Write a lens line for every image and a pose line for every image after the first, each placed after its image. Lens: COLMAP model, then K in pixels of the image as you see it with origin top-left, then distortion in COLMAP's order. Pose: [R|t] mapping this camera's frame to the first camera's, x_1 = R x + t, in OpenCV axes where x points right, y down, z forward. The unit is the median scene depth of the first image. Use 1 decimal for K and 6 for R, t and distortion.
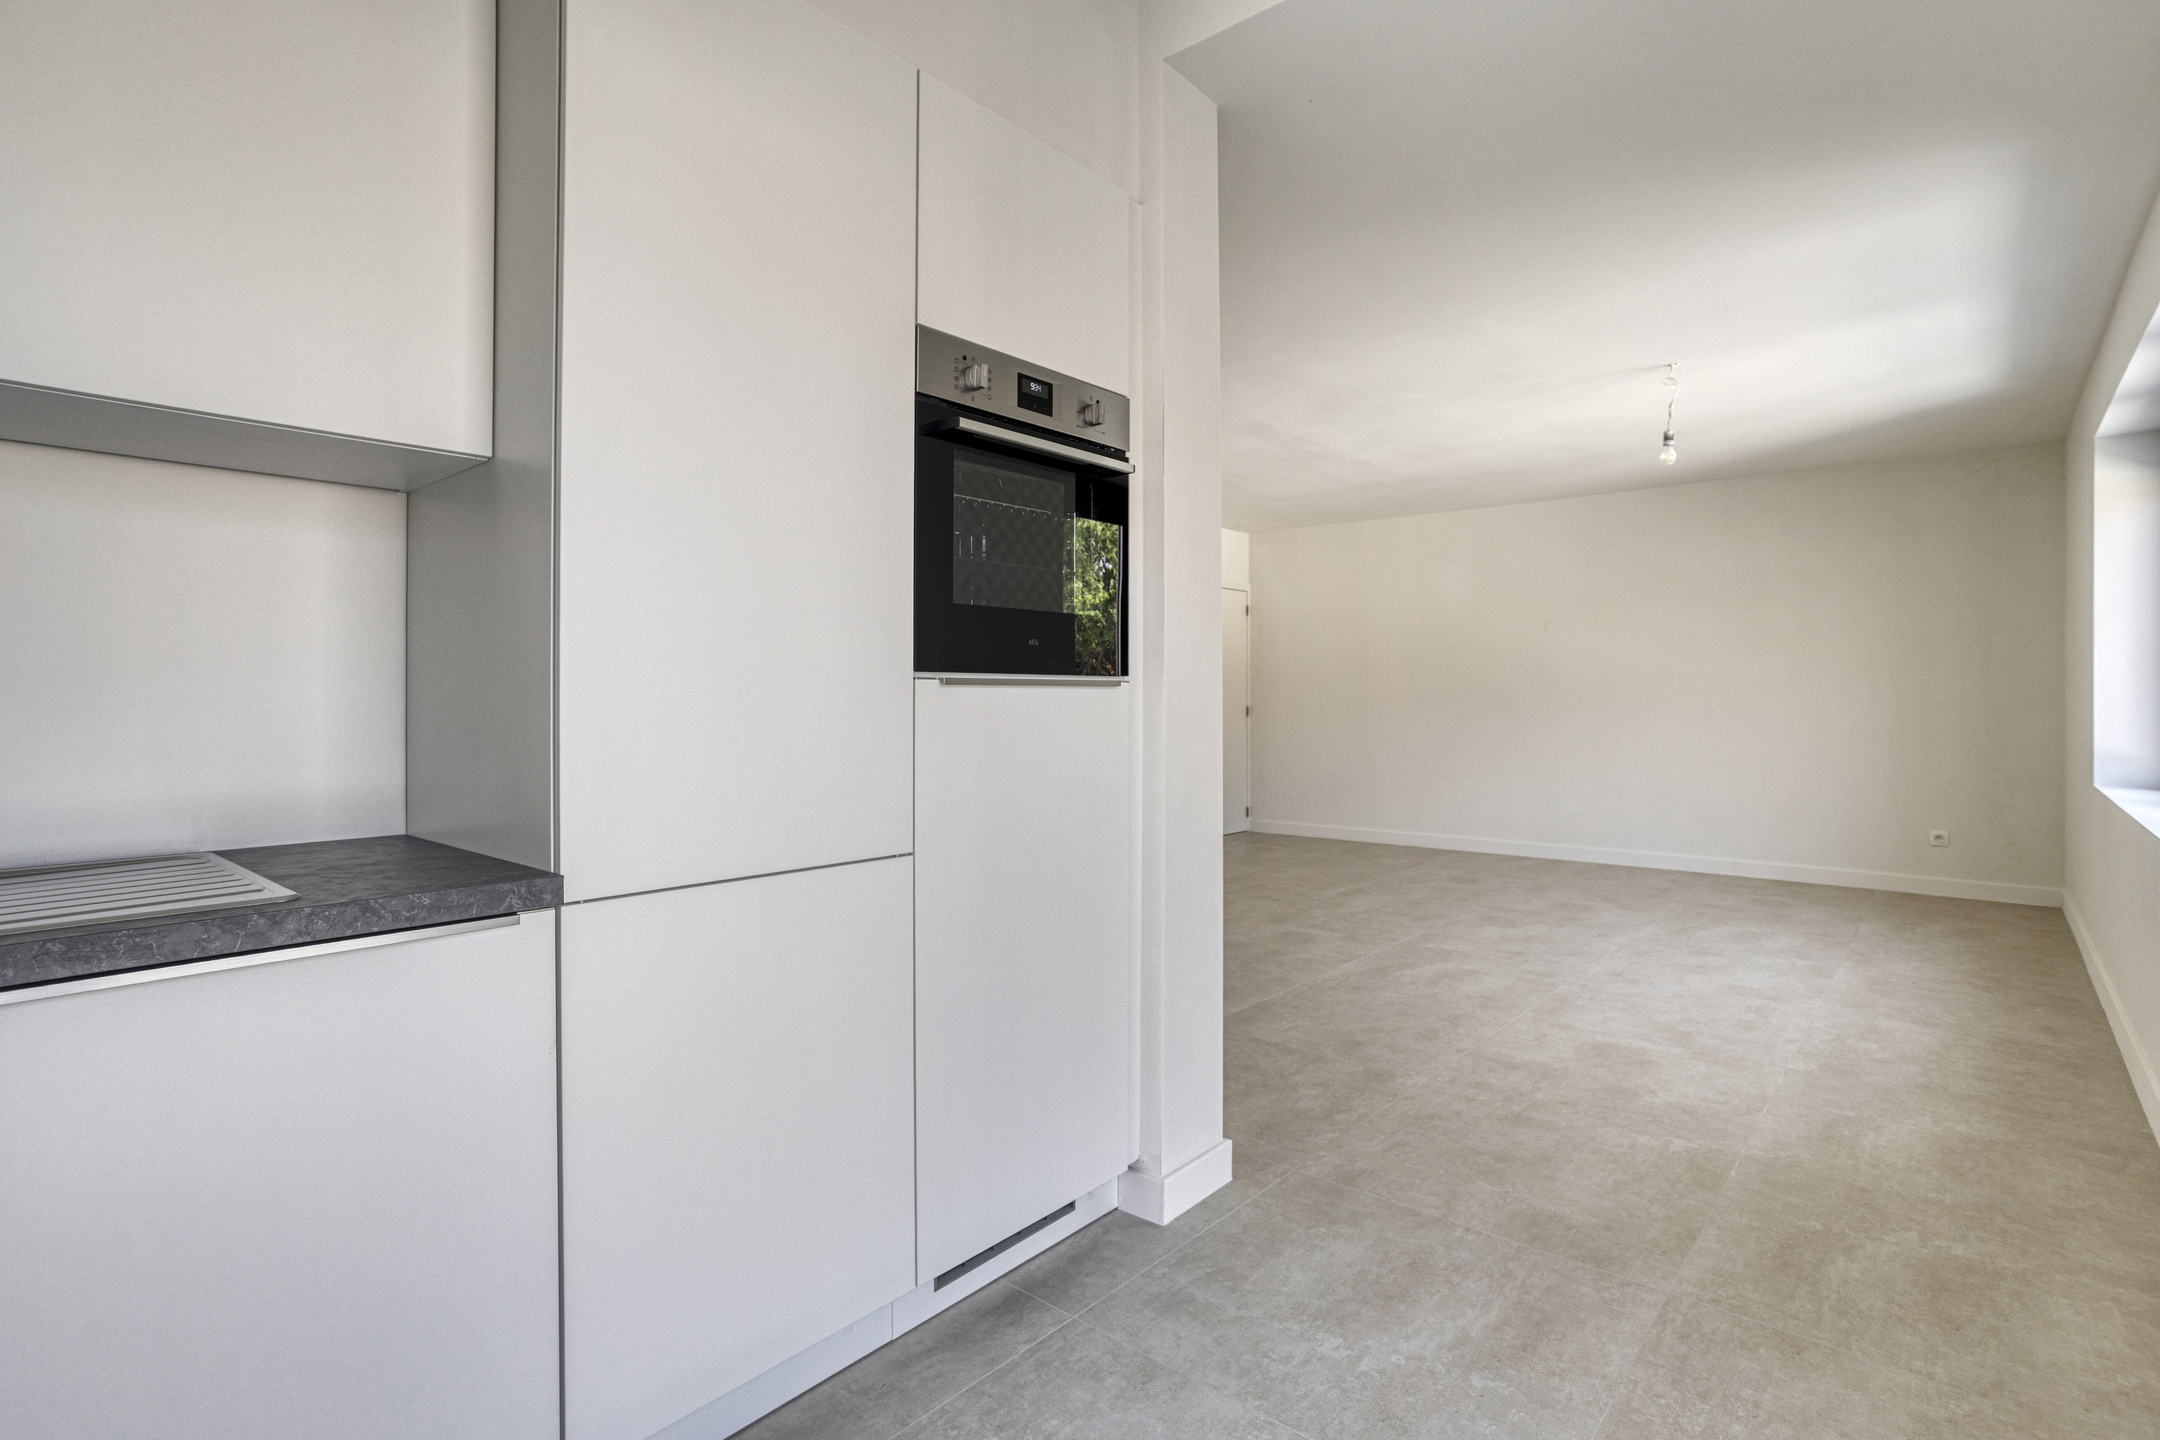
lens RADIAL K [[1026.1, 0, 1104.9], [0, 1026.1, 712.4], [0, 0, 1]] dist [-0.040334, 0.006271]
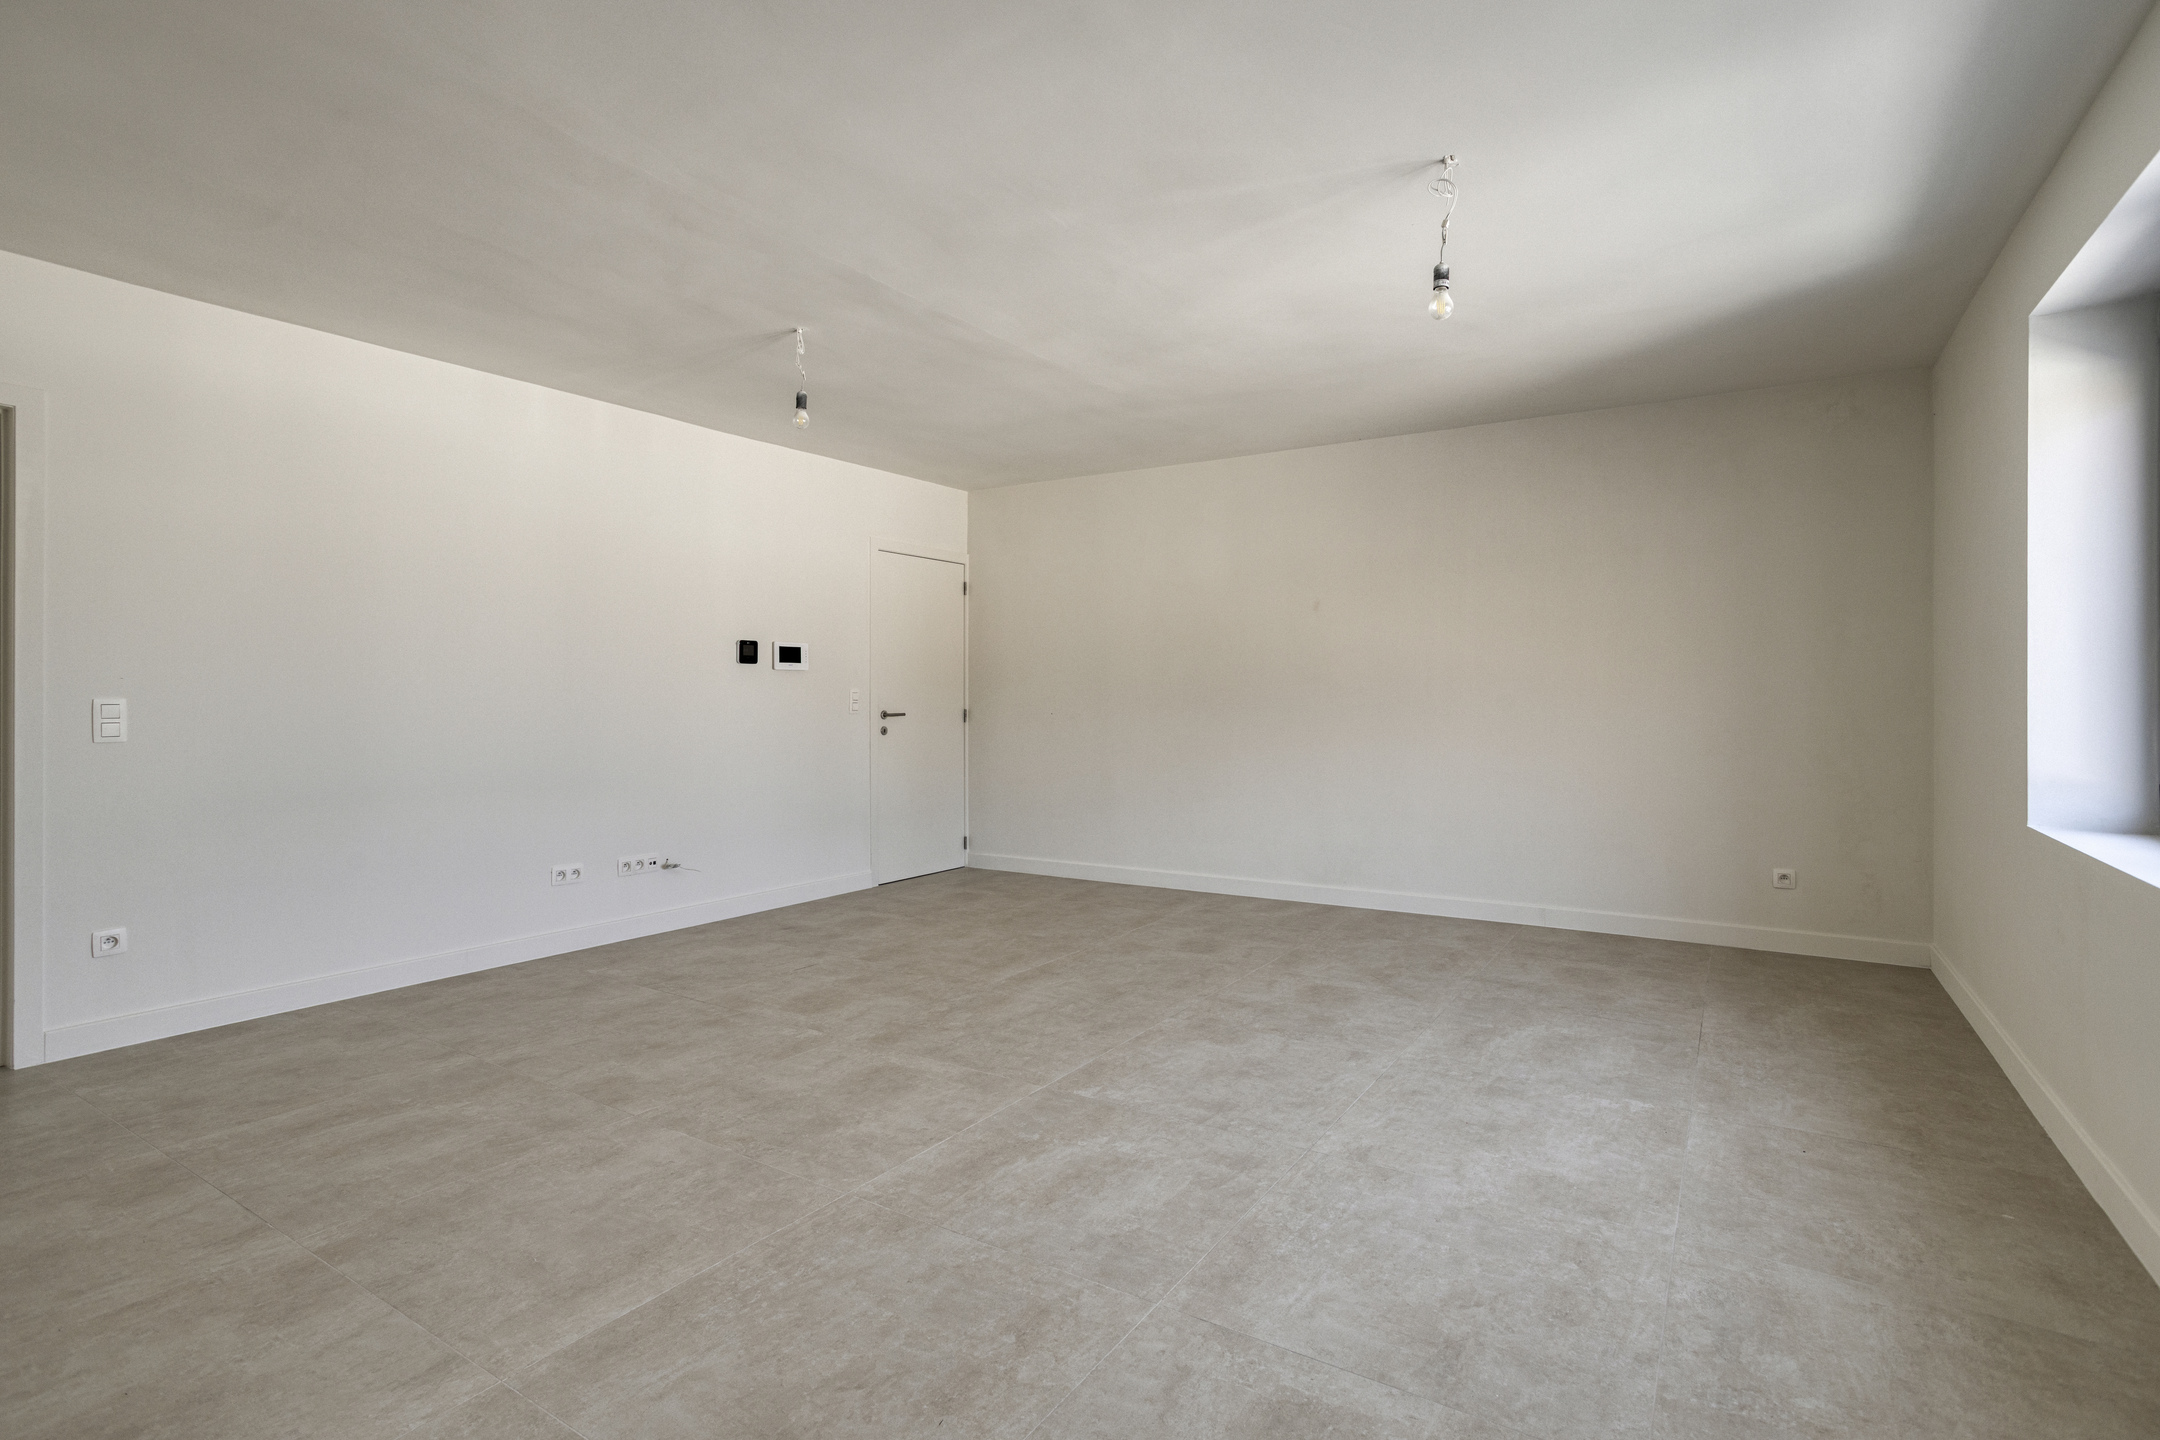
lens RADIAL K [[1026.1, 0, 1123.7], [0, 1026.1, 715.1], [0, 0, 1]] dist [-0.040334, 0.006271]
pose [[0.985623, -0.001086, 0.168958, 0.220039], [0.000932, 0.999999, 0.000995, -0.003991], [-0.168959, -0.000823, 0.985623, 0.355484]]
